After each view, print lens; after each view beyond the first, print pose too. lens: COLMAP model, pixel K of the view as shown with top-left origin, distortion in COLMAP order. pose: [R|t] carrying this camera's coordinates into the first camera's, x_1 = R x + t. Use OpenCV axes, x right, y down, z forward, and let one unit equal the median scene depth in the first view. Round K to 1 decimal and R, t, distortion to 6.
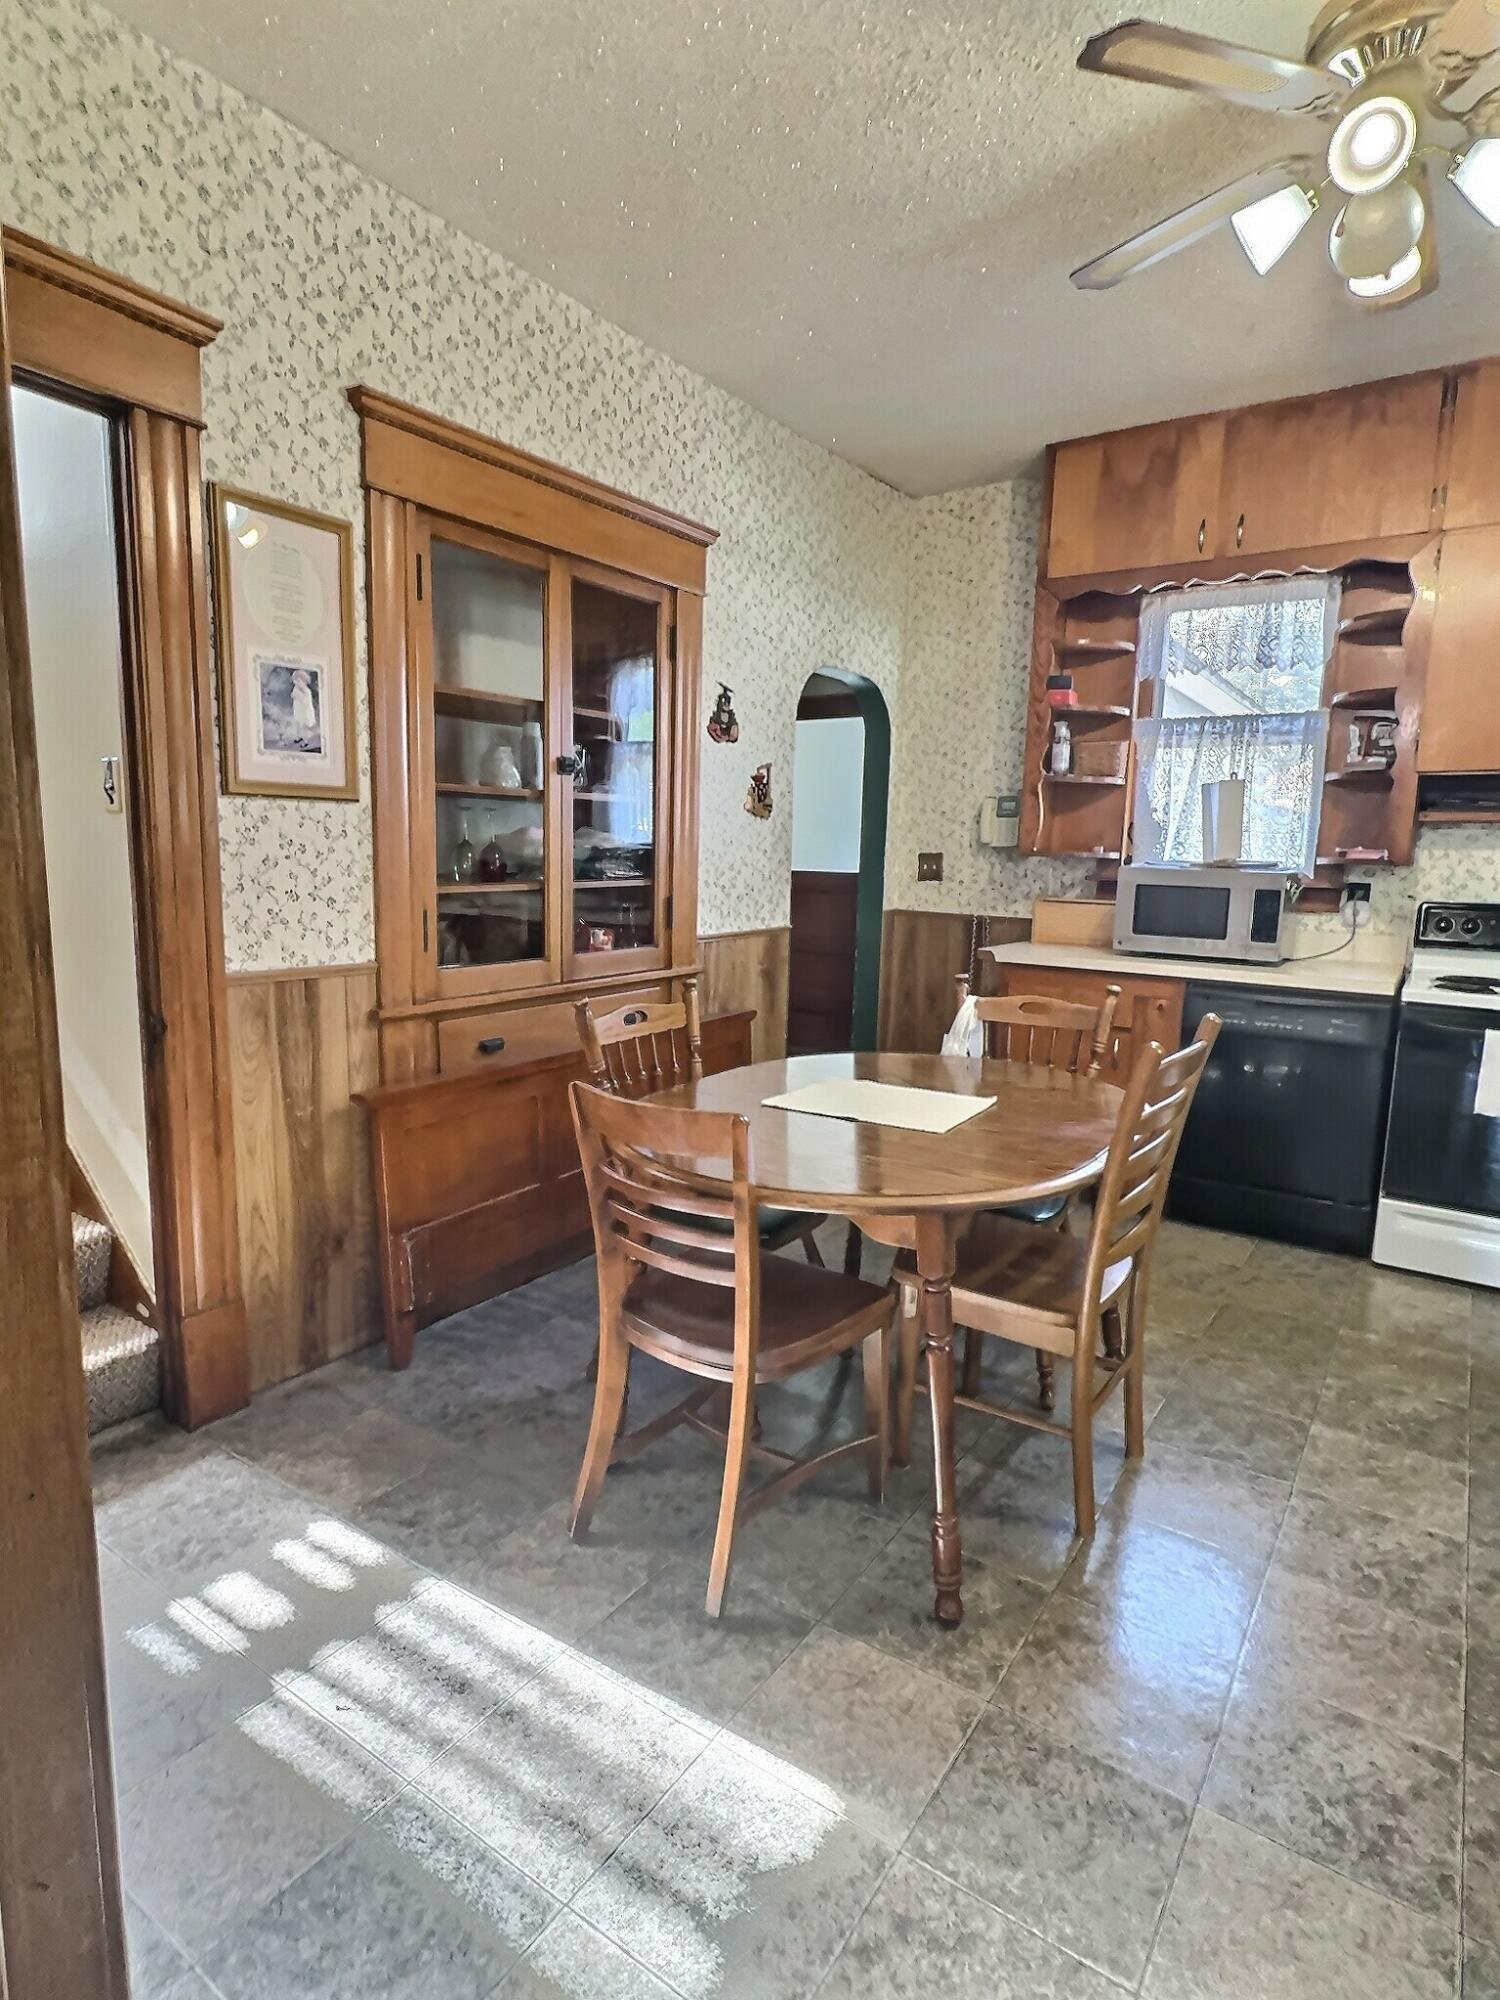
lens RADIAL K [[1049.0, 0, 757.4], [0, 1049.0, 1004.9], [0, 0, 1]] dist [-0.004381, 0.000530]
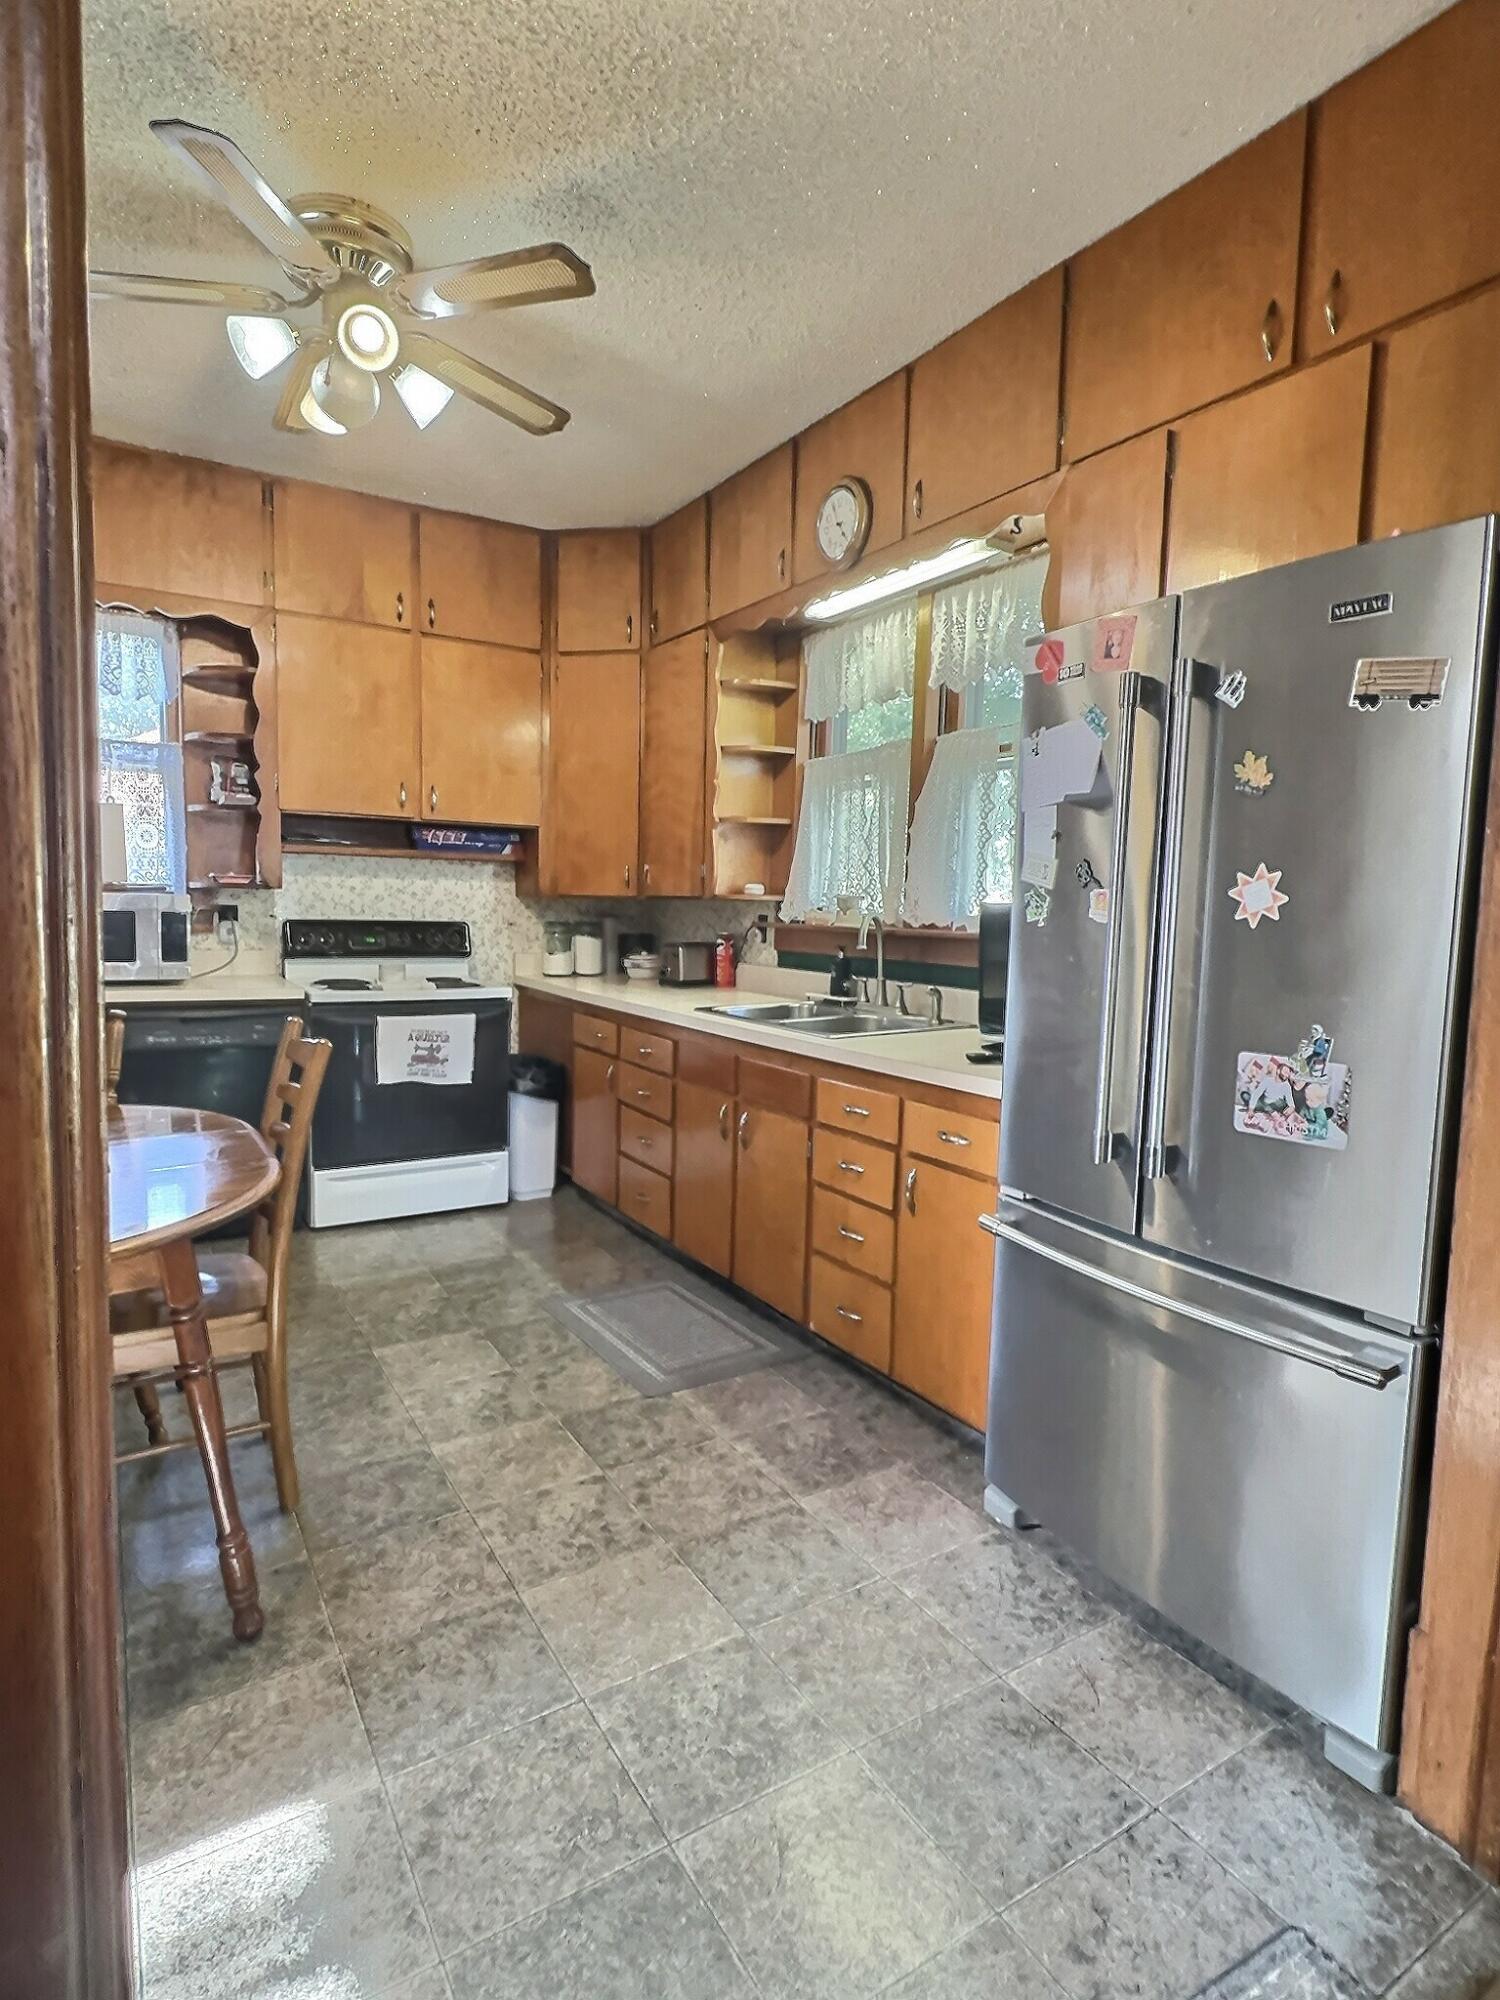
lens RADIAL K [[1049.0, 0, 765.9], [0, 1049.0, 999.7], [0, 0, 1]] dist [-0.004381, 0.000530]
pose [[0.394091, -0.092054, 0.914450, -0.336230], [0.121037, 0.991504, 0.047649, -0.001110], [-0.911066, 0.091905, 0.401885, 0.065972]]
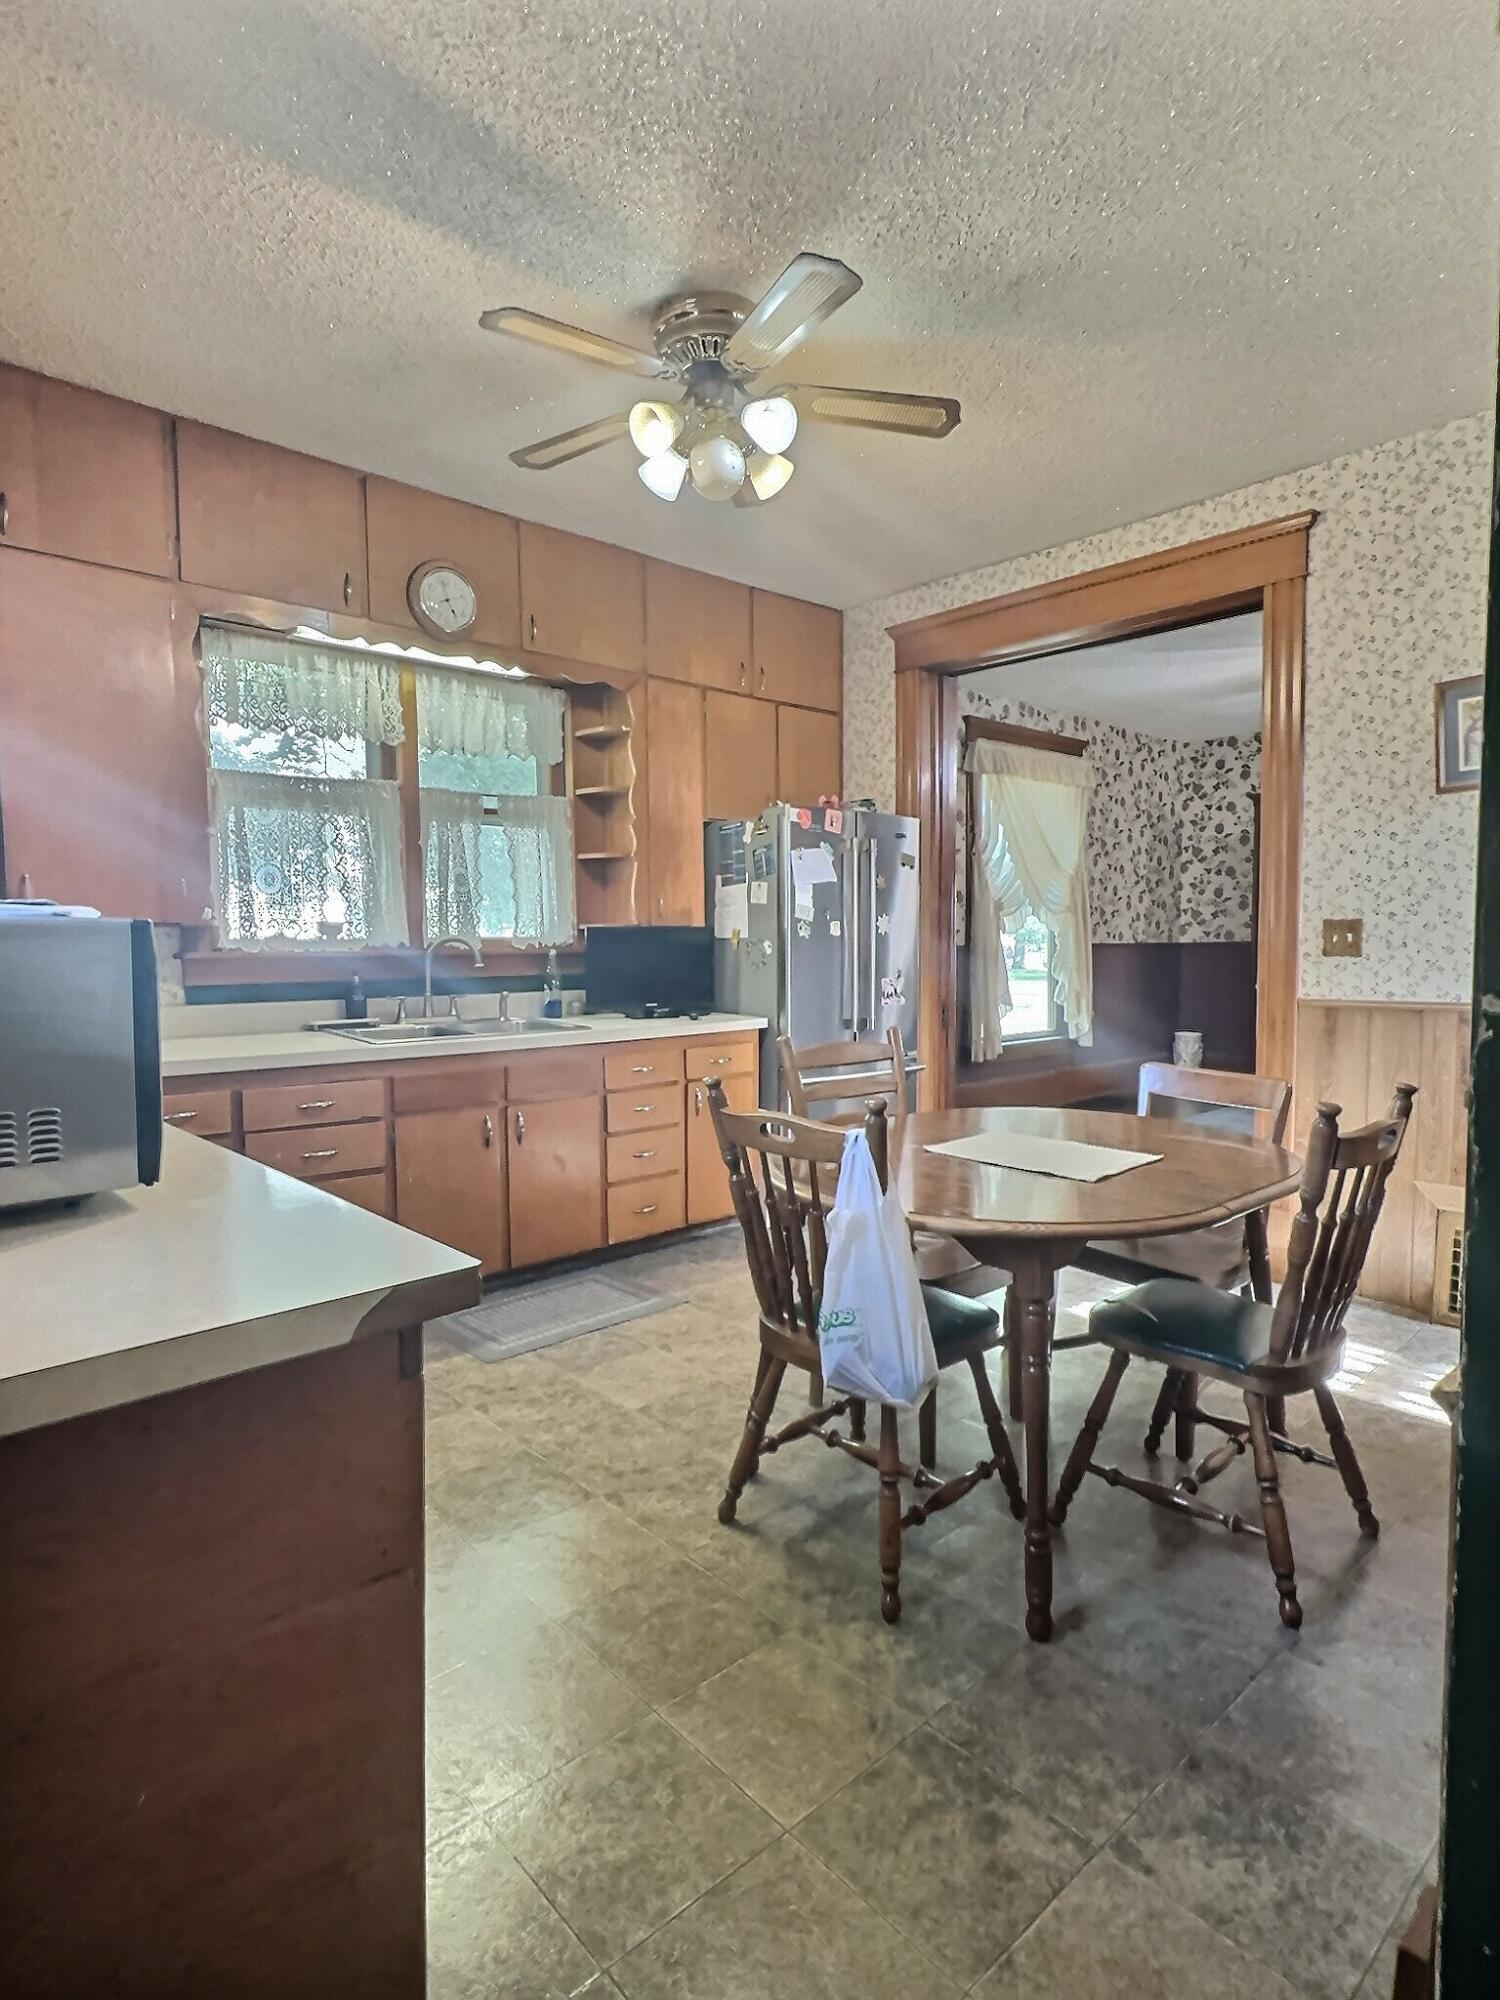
lens RADIAL K [[1049.0, 0, 737.2], [0, 1049.0, 1006.6], [0, 0, 1]] dist [-0.004381, 0.000530]
pose [[-0.969853, -0.028773, 0.241984, 0.151480], [0.023395, 0.977424, 0.209987, -0.244833], [-0.242563, 0.209318, -0.947285, 1.853920]]
